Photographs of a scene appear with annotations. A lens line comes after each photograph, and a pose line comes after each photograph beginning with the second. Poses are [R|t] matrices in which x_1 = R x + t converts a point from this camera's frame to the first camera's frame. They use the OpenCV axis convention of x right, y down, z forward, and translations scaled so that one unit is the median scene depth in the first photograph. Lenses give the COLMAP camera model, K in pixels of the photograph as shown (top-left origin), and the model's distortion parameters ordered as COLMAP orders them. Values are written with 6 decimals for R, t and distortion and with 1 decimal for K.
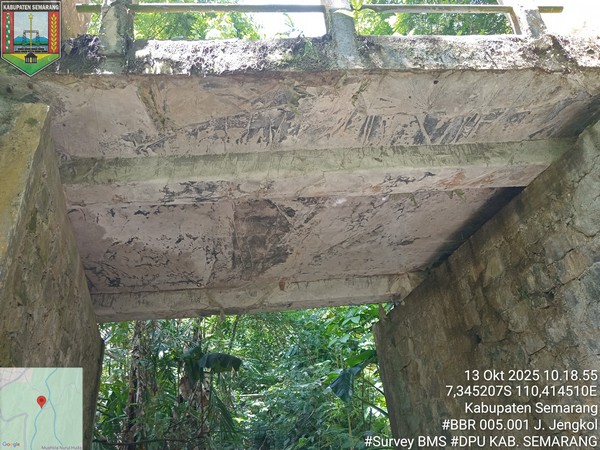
lens RADIAL K [[451.8, 0, 300.0], [0, 451.8, 225.0], [0, 0, 1]] dist [0.067421, -0.136515]
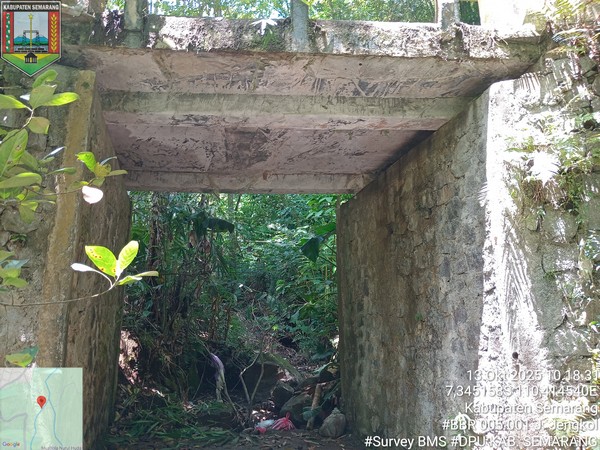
lens RADIAL K [[451.8, 0, 300.0], [0, 451.8, 225.0], [0, 0, 1]] dist [0.067421, -0.136515]
pose [[0.995891, 0.087599, -0.022985, 0.162546], [-0.075923, 0.945914, 0.315409, -0.237463], [0.049372, -0.312368, 0.948677, -0.439909]]
